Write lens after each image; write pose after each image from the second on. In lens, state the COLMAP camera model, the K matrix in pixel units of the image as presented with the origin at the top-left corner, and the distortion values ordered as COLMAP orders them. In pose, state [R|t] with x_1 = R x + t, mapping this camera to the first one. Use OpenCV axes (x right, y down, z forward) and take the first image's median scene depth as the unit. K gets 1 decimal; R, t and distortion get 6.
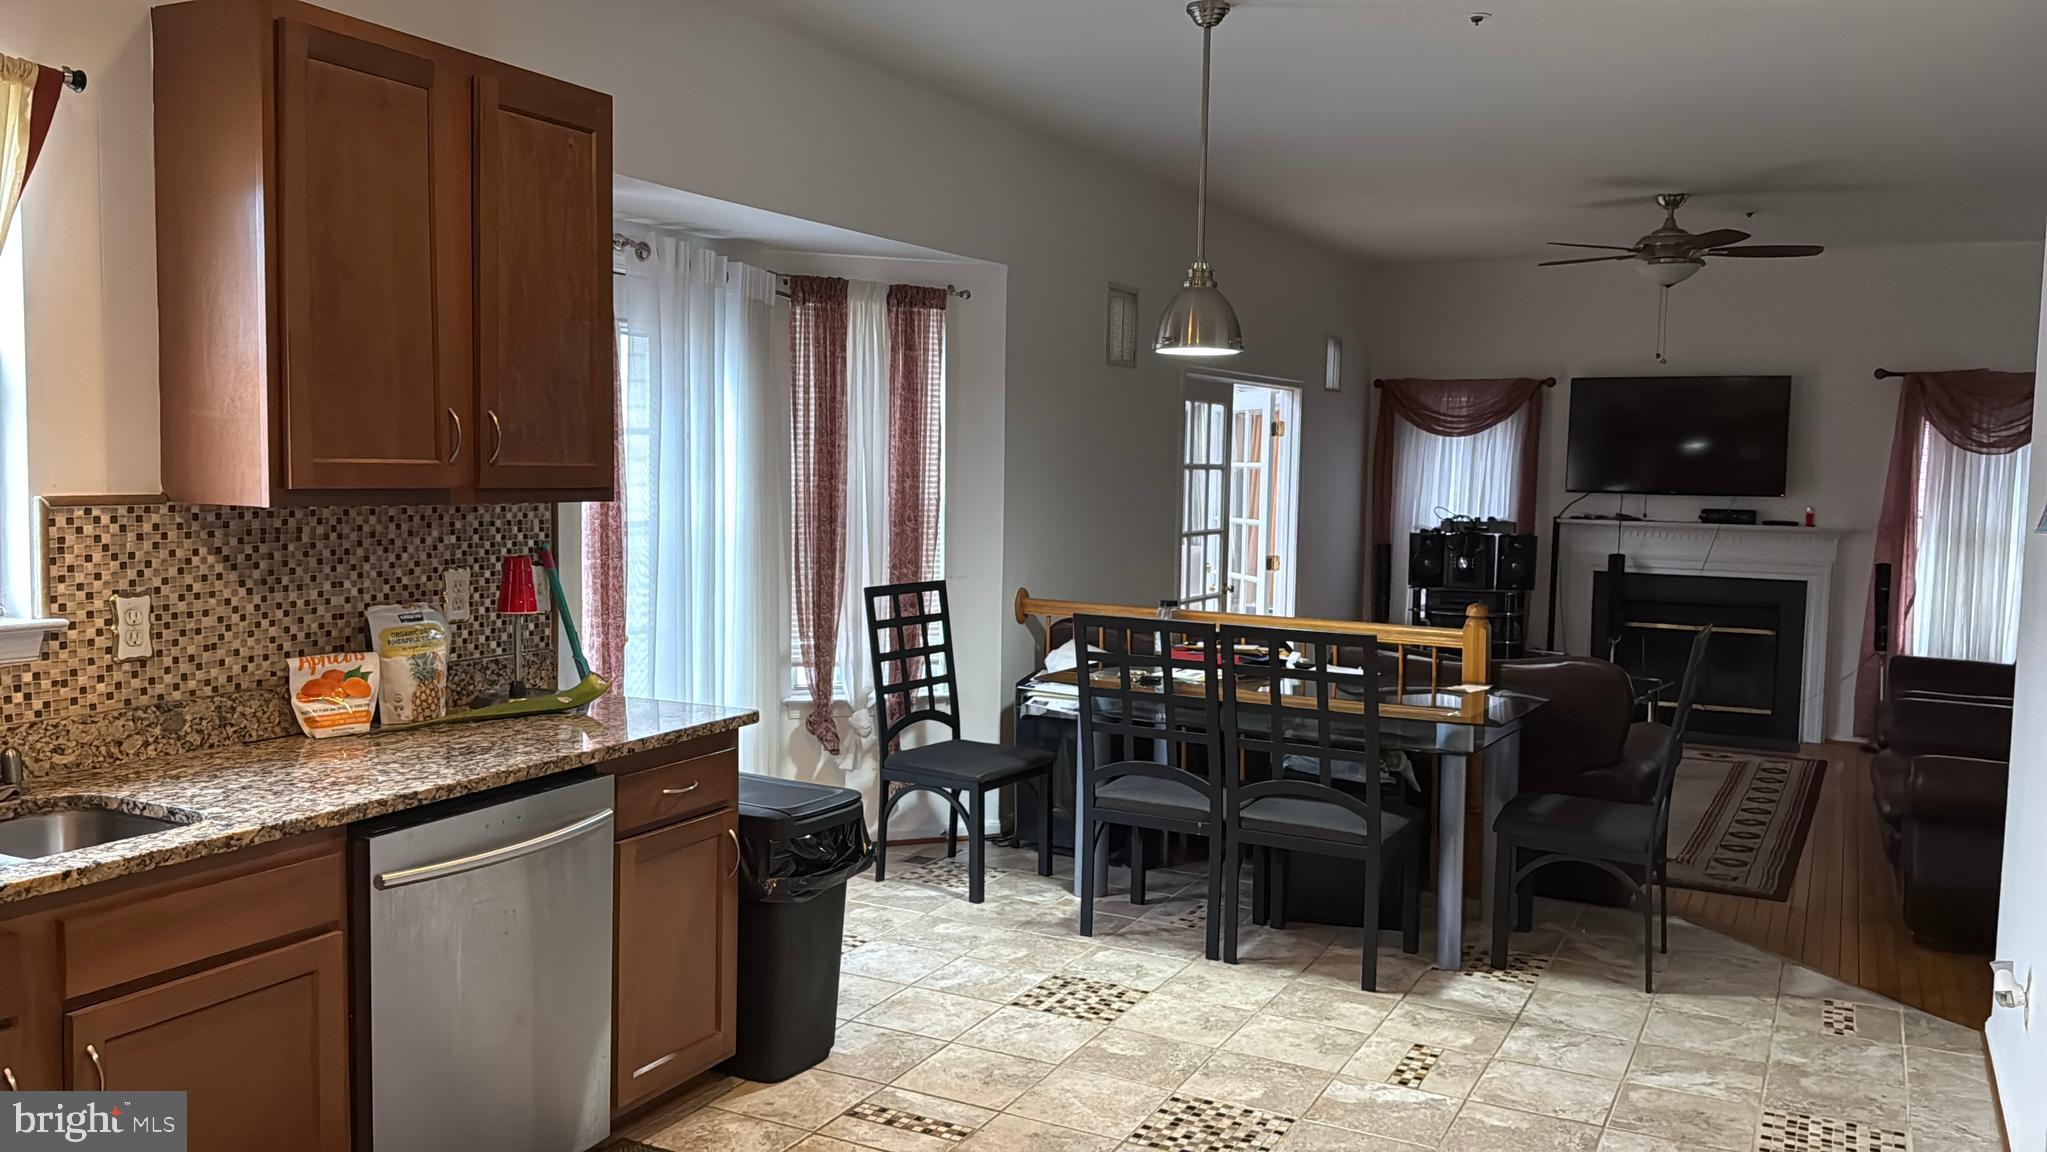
lens RADIAL K [[1600.7, 0, 1016.4], [0, 1600.7, 584.8], [0, 0, 1]] dist [0.089212, -0.145297]
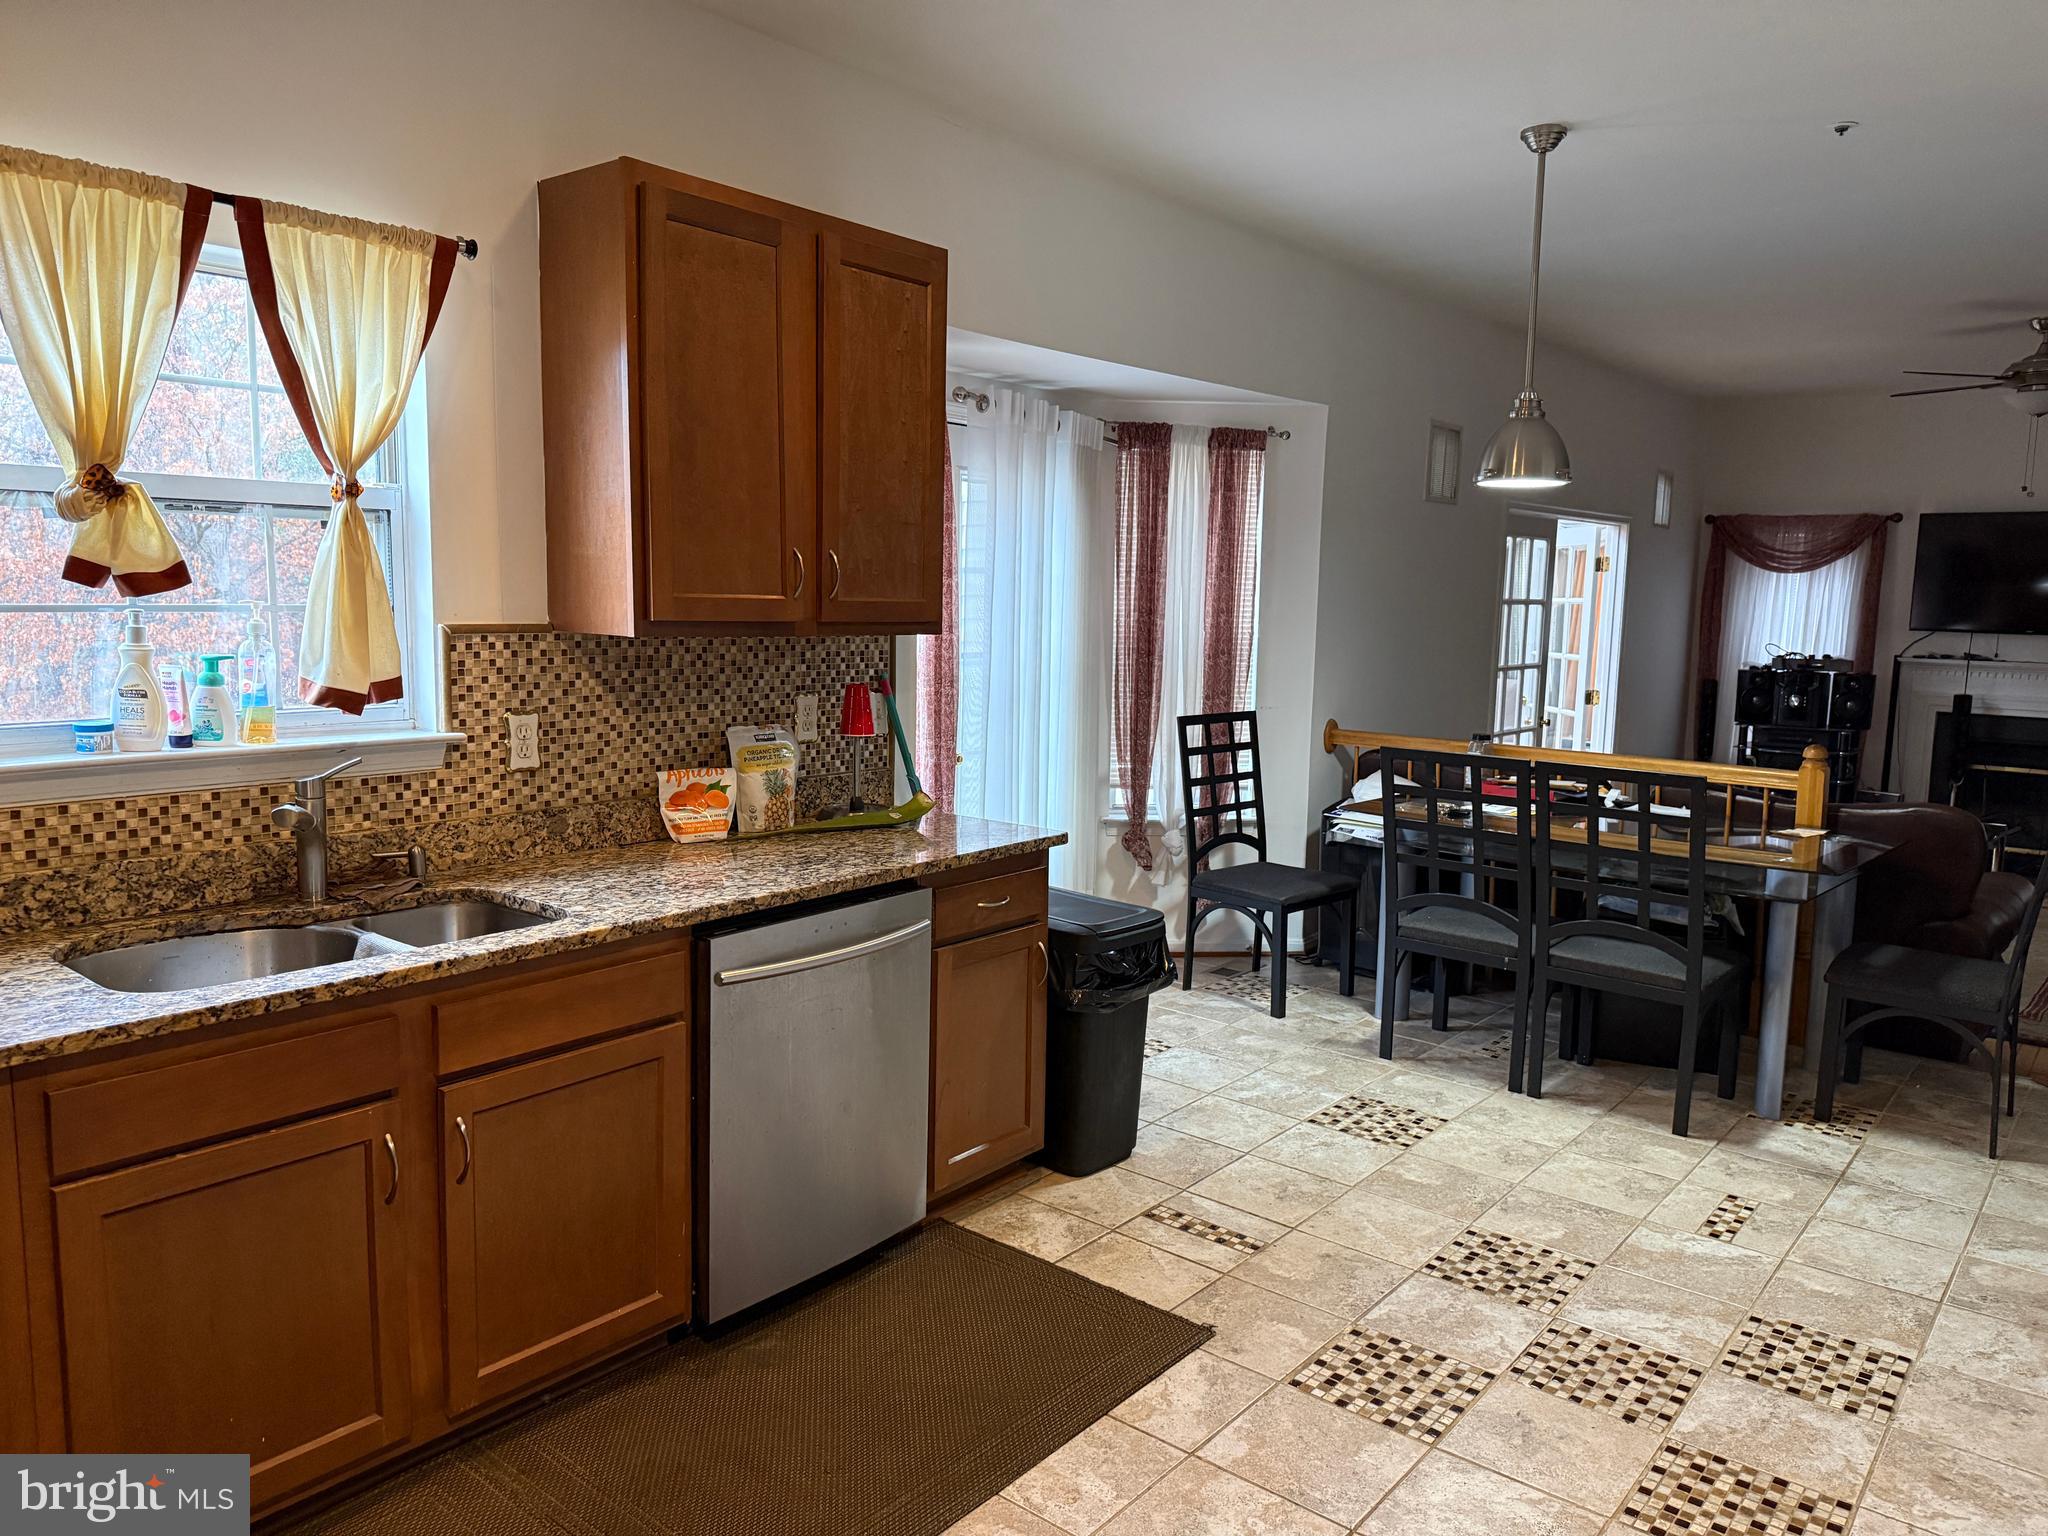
lens RADIAL K [[1422.5, 0, 1023.4], [0, 1422.5, 771.0], [0, 0, 1]] dist [0.076239, -0.106877]
pose [[0.976659, 0.027901, -0.212976, 0.007602], [-0.018754, 0.998818, 0.044849, -0.003413], [0.213976, -0.039808, 0.976027, 0.065659]]
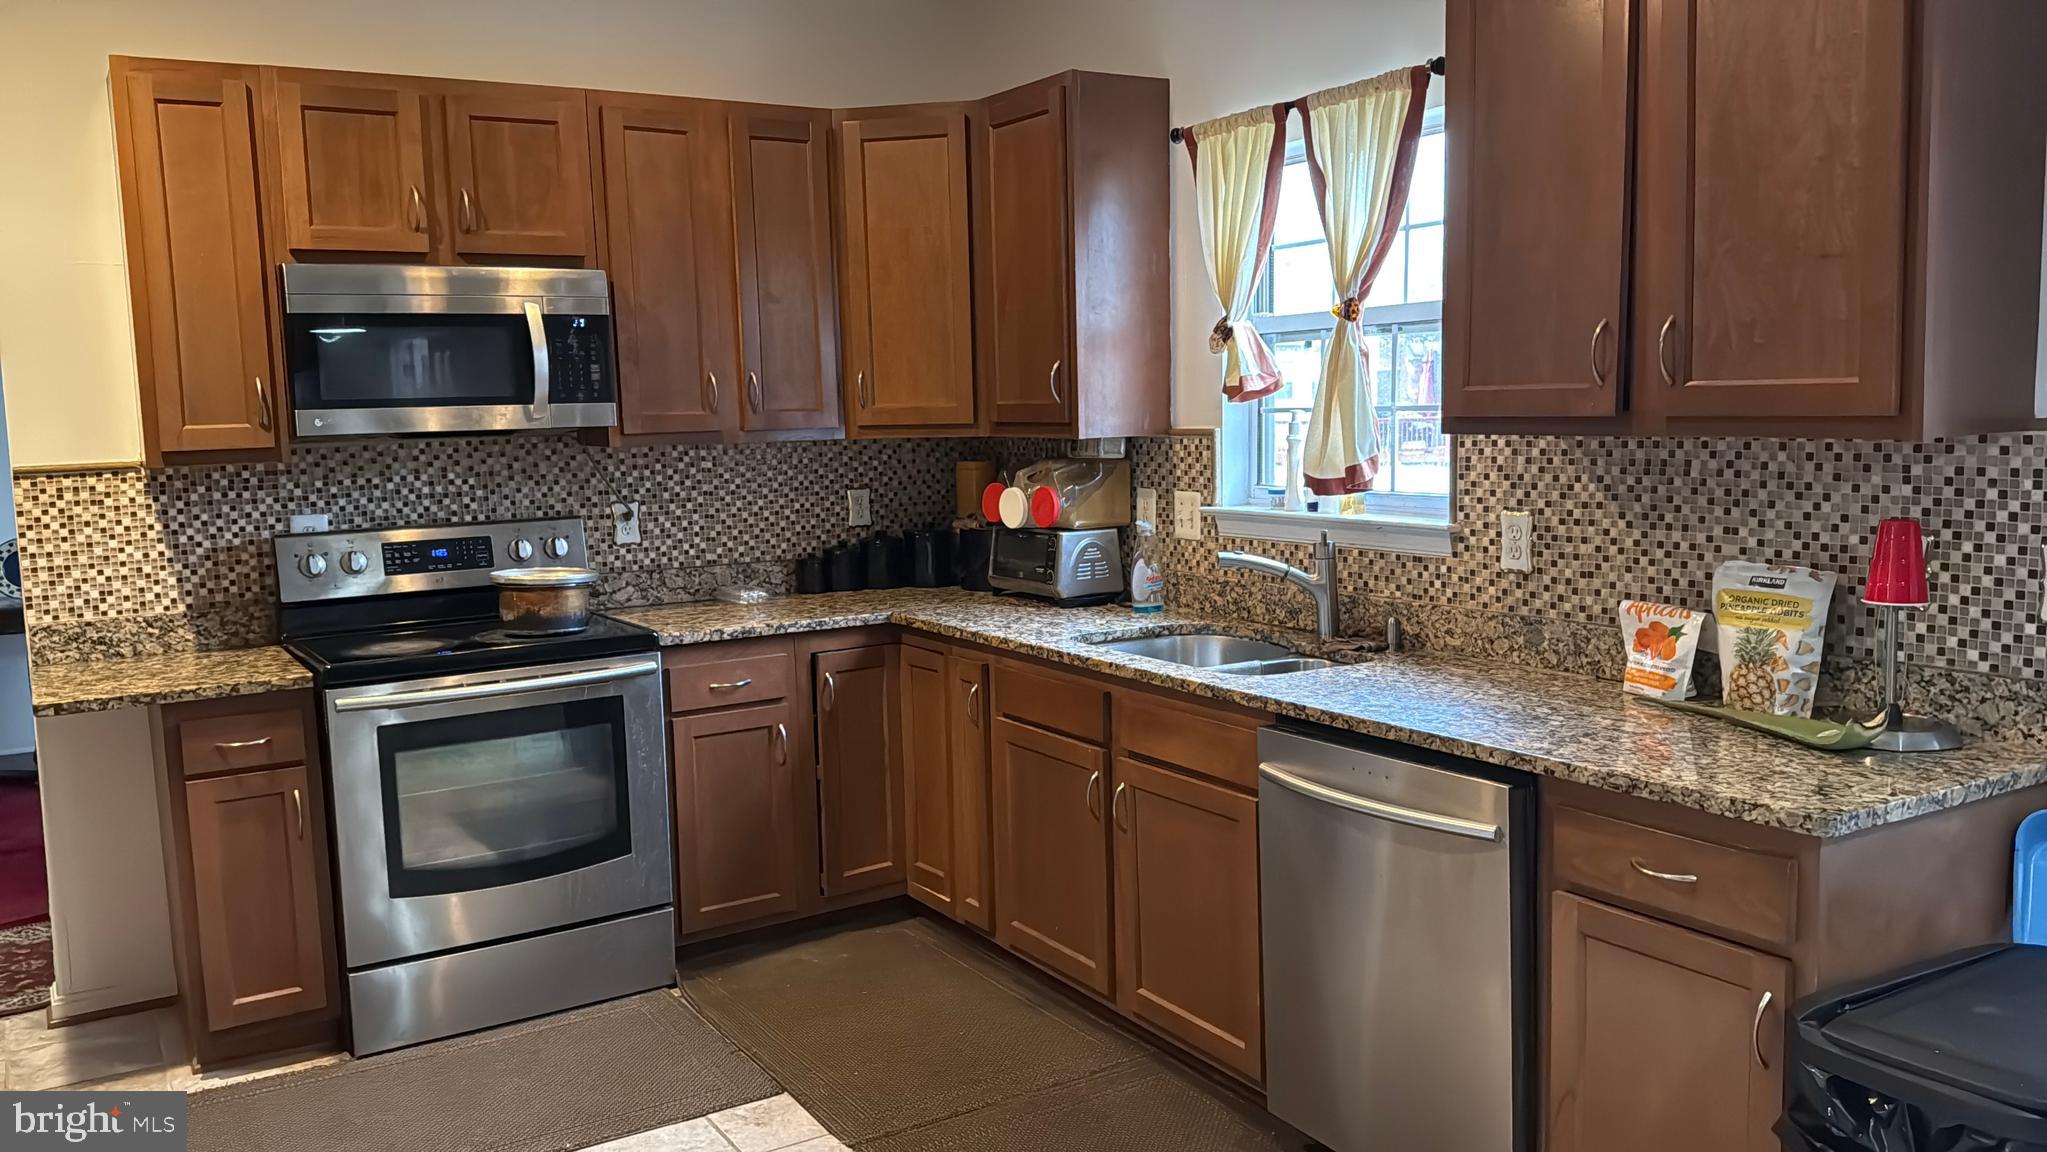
lens RADIAL K [[1600.7, 0, 1052.2], [0, 1600.7, 591.0], [0, 0, 1]] dist [0.089212, -0.145297]
pose [[-0.513302, 0.093061, -0.853147, 0.392945], [-0.056959, 0.988217, 0.142064, -0.055722], [0.856316, 0.121516, -0.501954, 0.907561]]
